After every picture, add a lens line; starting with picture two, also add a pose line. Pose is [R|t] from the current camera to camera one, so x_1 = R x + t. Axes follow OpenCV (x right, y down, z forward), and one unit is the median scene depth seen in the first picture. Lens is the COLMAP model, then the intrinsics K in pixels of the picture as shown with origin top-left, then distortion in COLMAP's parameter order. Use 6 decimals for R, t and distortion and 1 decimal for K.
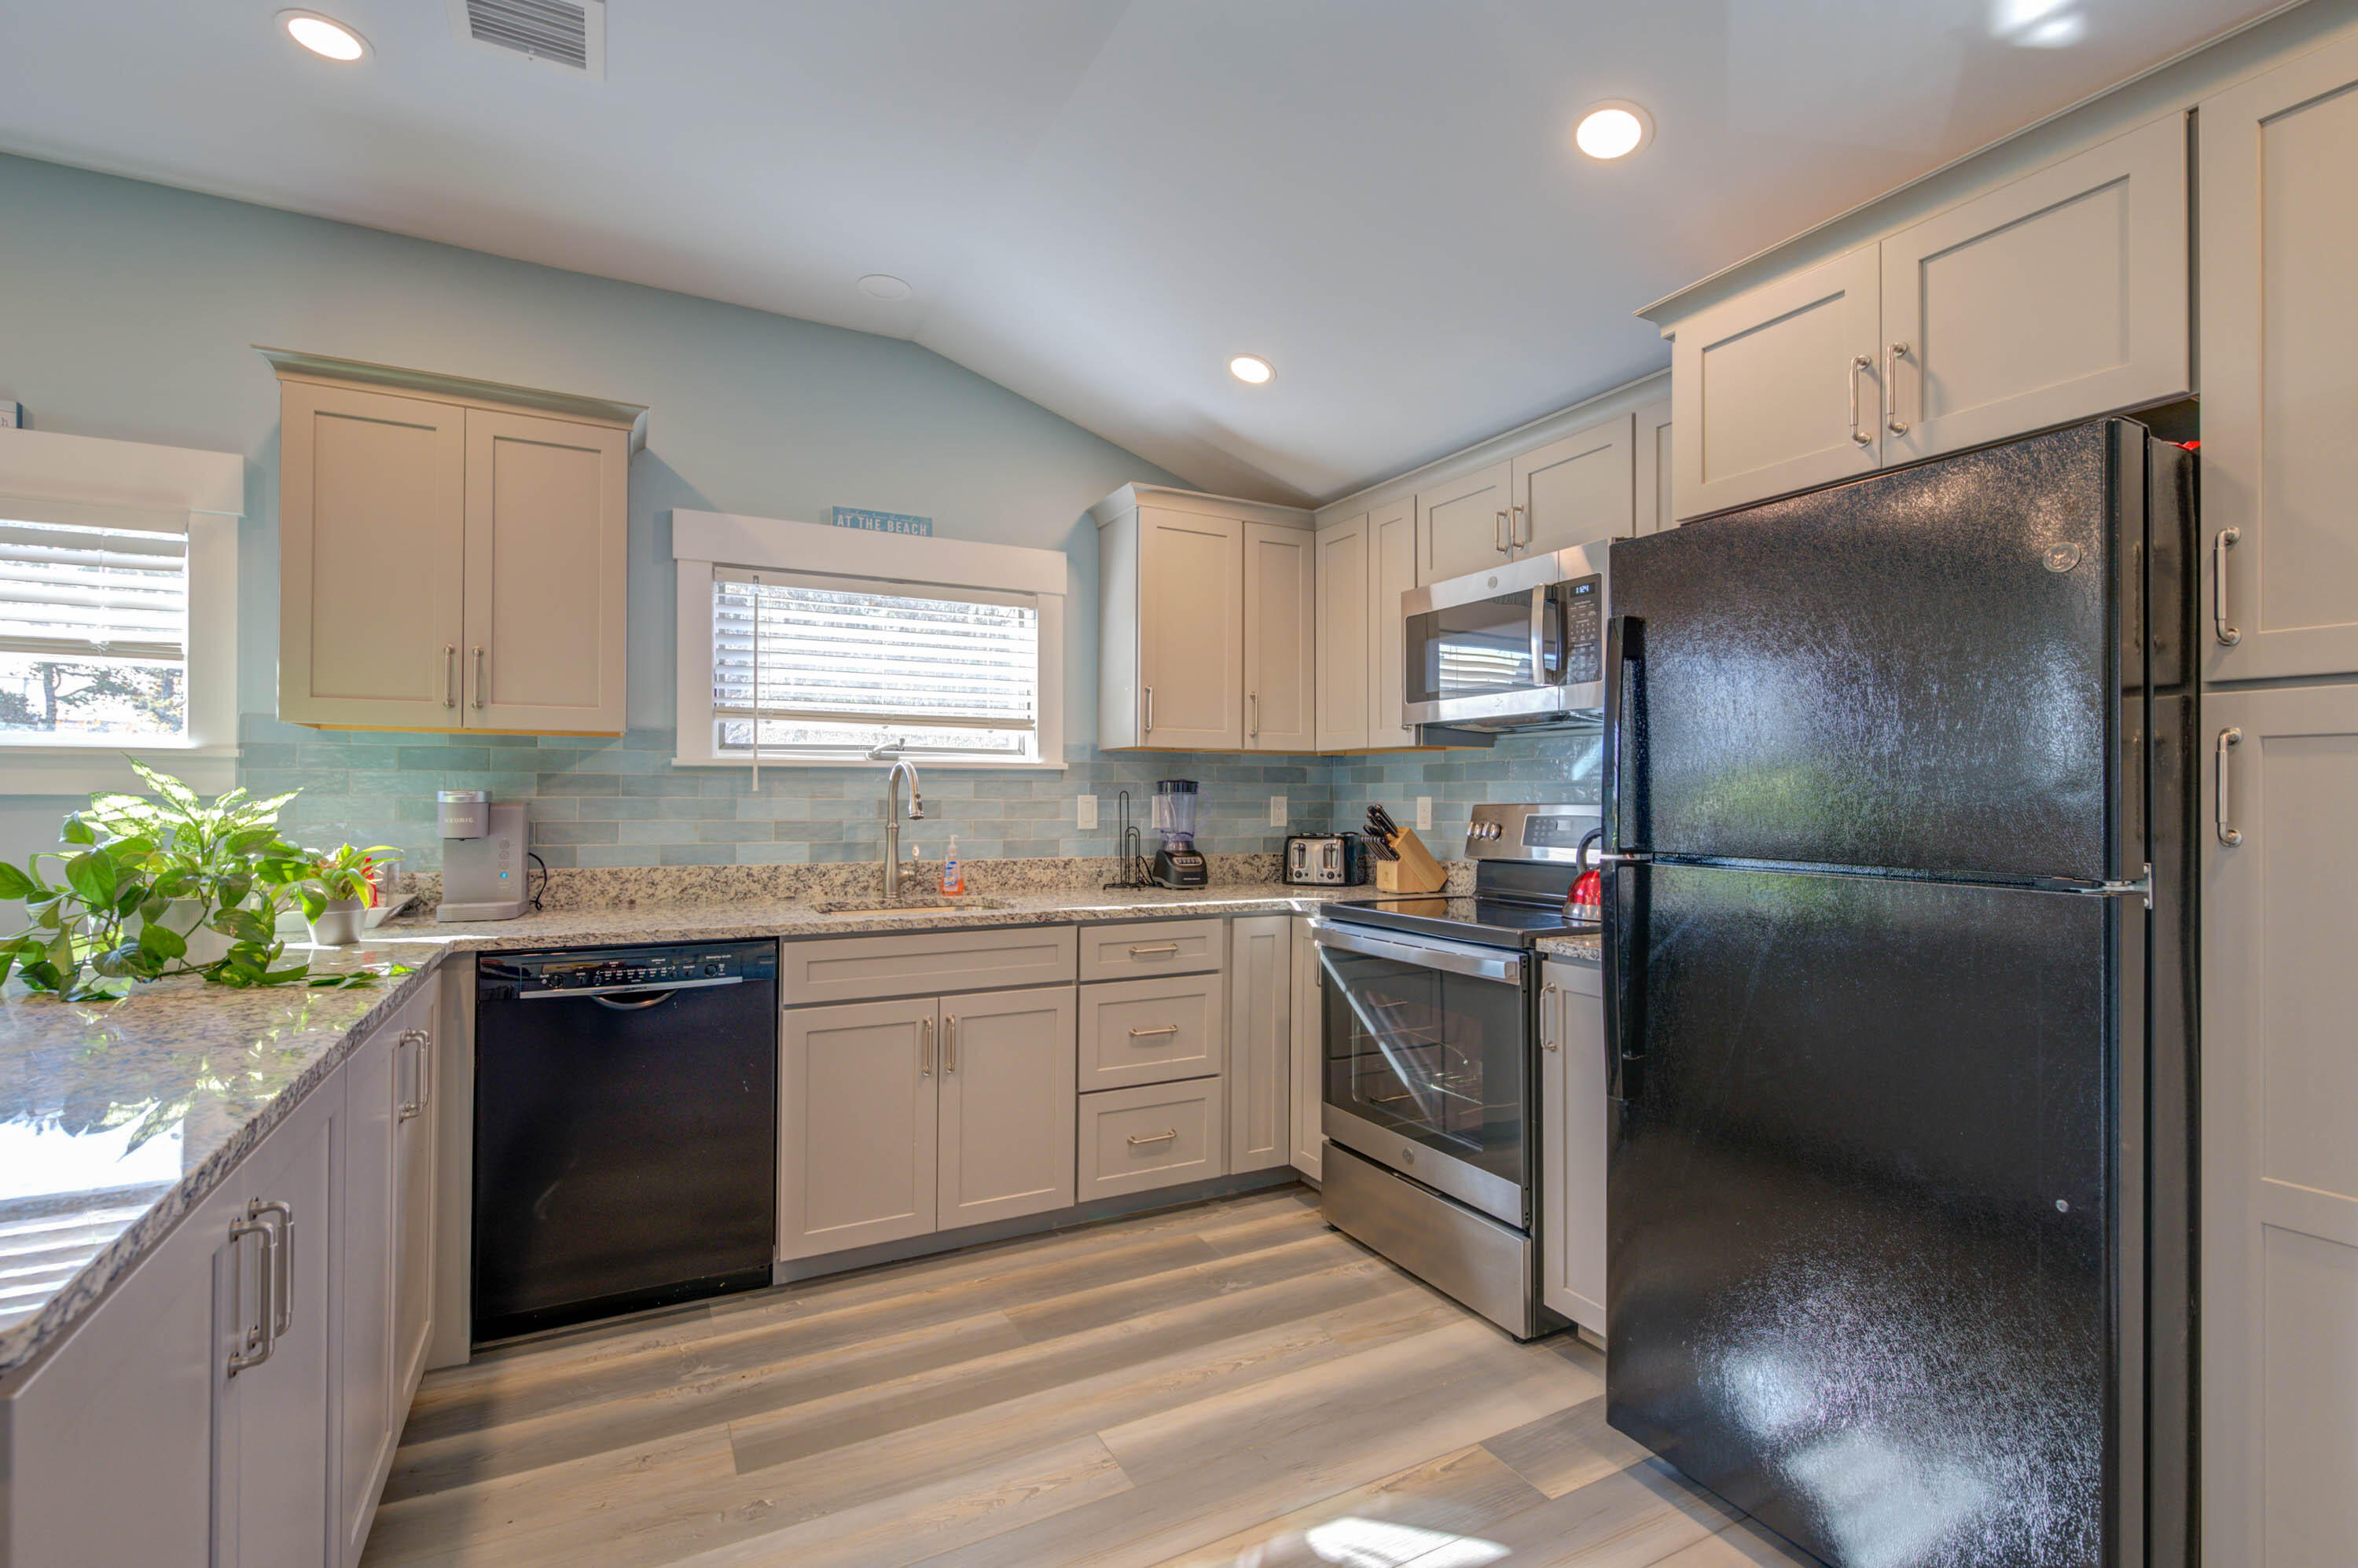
lens RADIAL K [[1064.4, 0, 1182.8], [0, 1064.4, 786.4], [0, 0, 1]] dist [-0.001561, -0.000054]
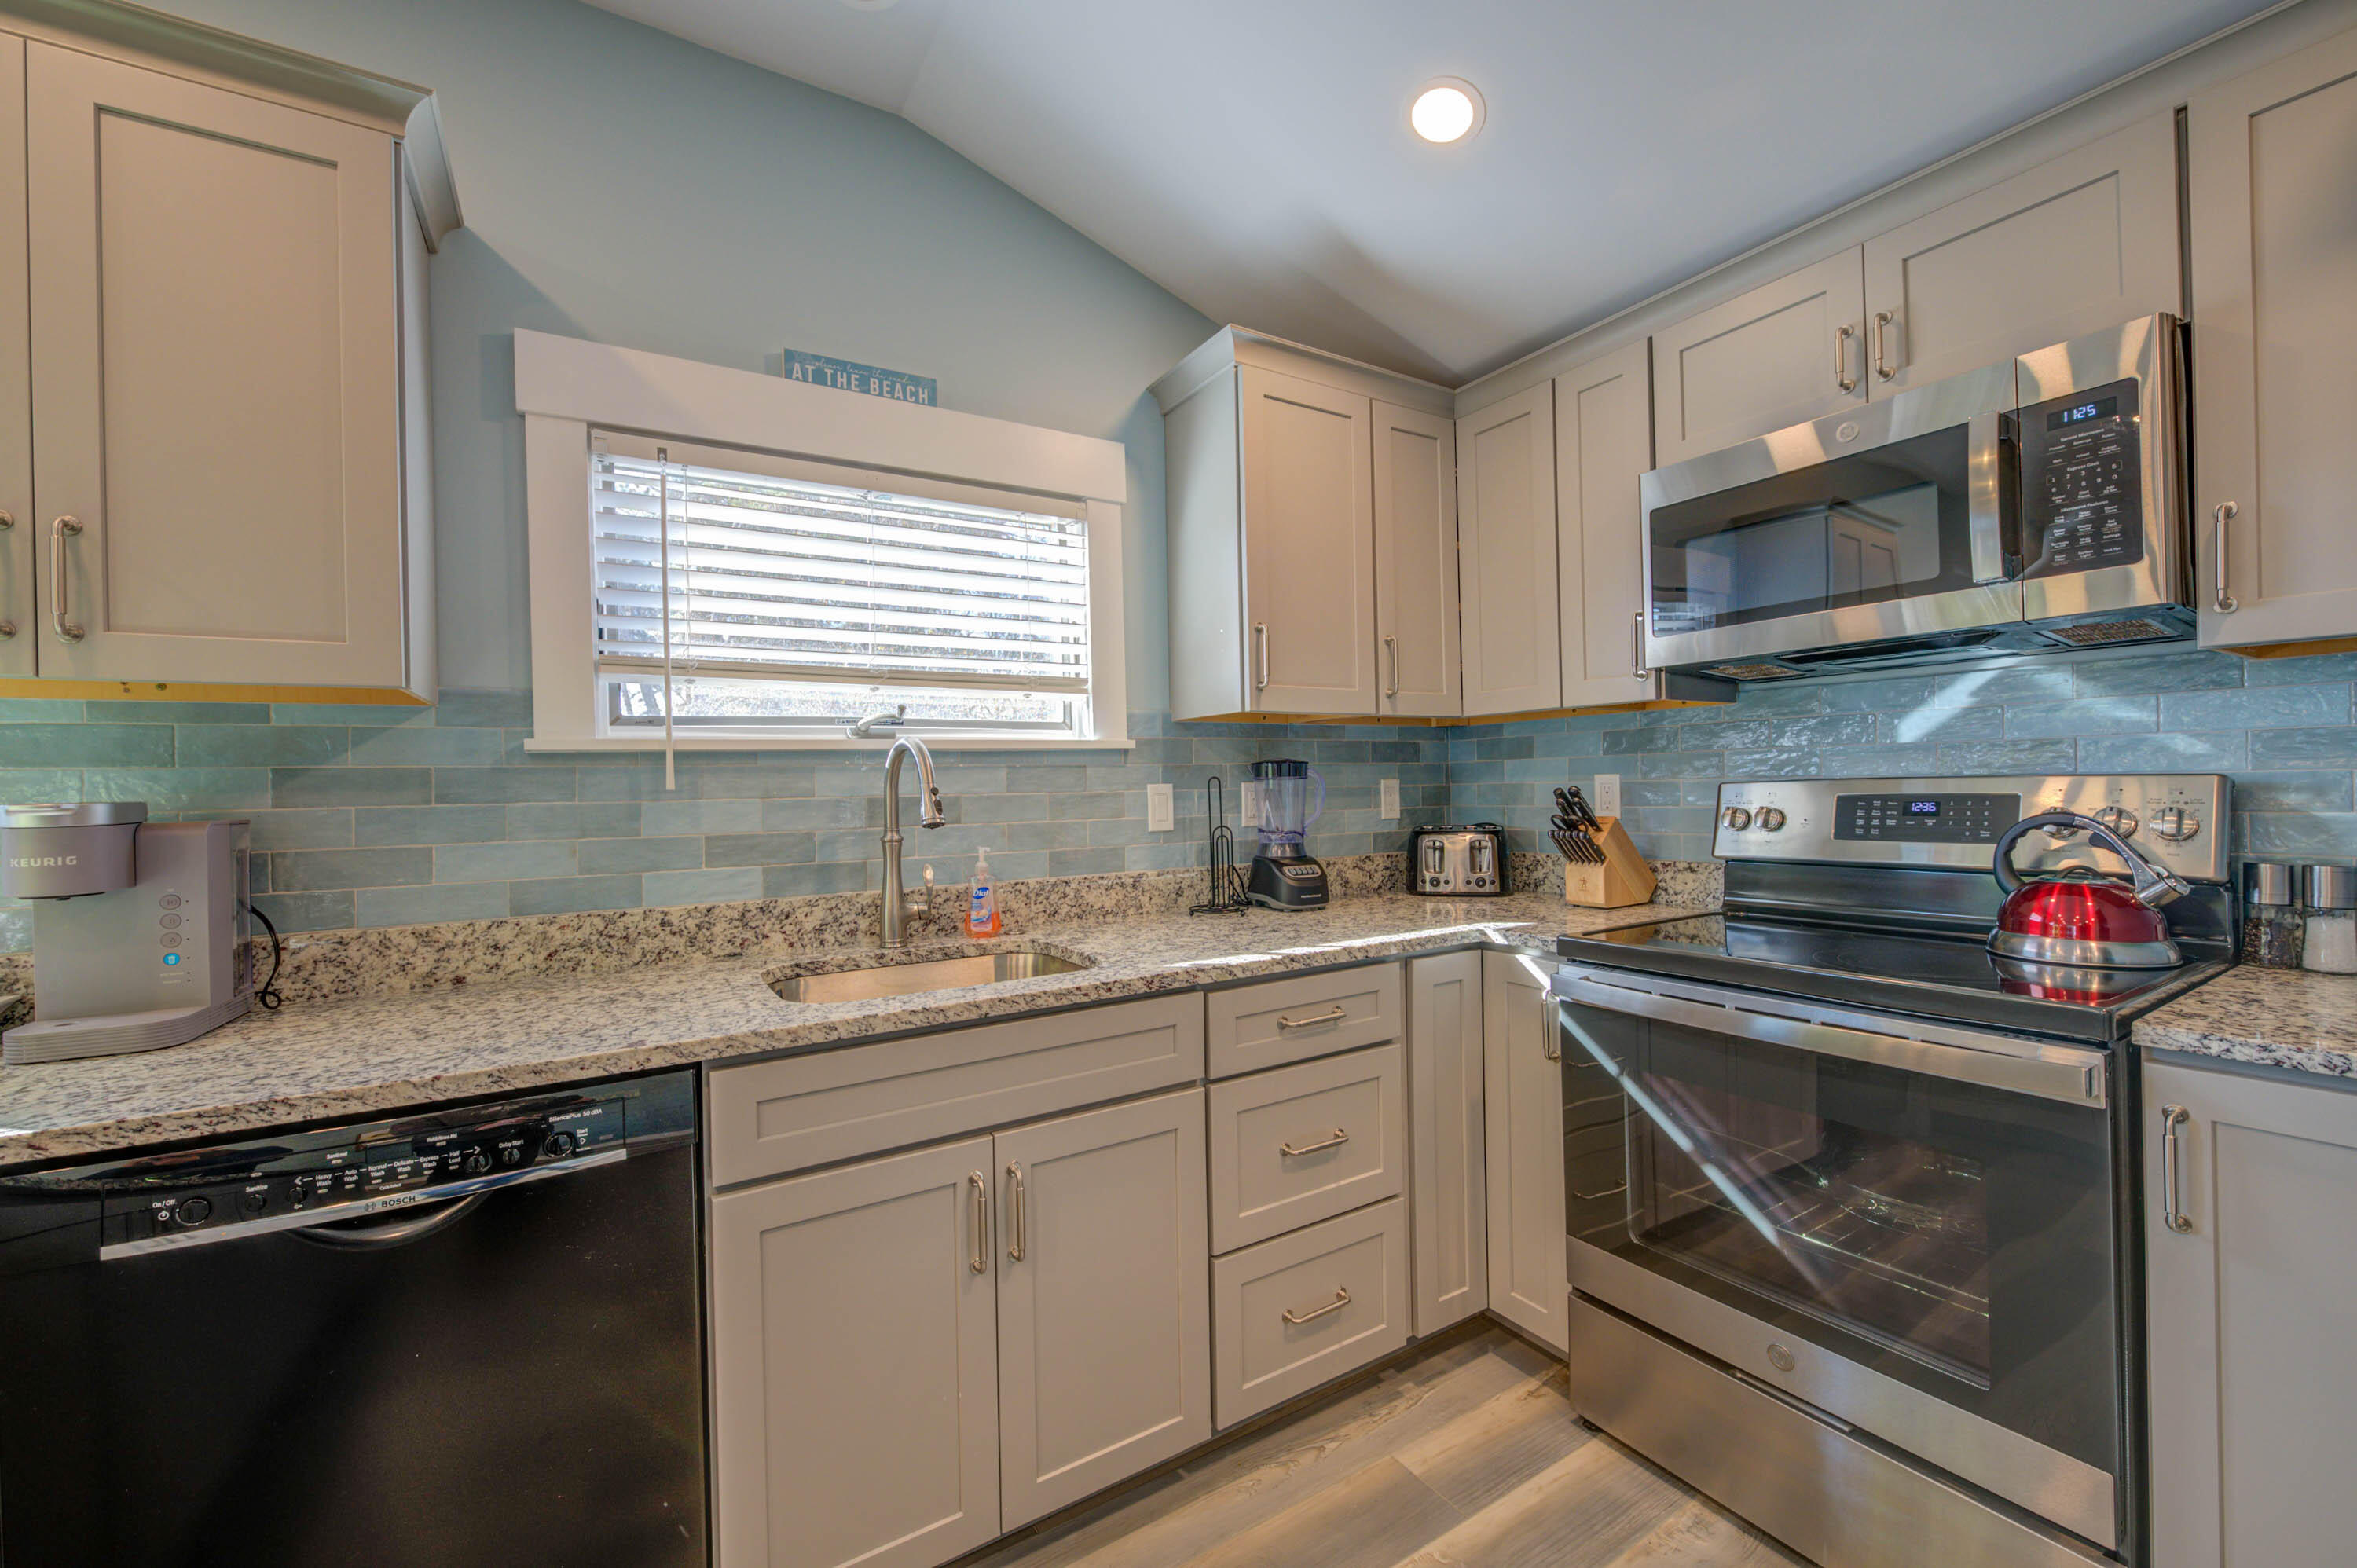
lens RADIAL K [[928.1, 0, 1176.1], [0, 928.1, 786.9], [0, 0, 1]] dist [-0.002044, -0.000913]
pose [[0.997475, -0.026281, 0.065976, -0.134587], [0.025586, 0.999608, 0.011351, 0.003850], [-0.066249, -0.009635, 0.997757, 0.416801]]
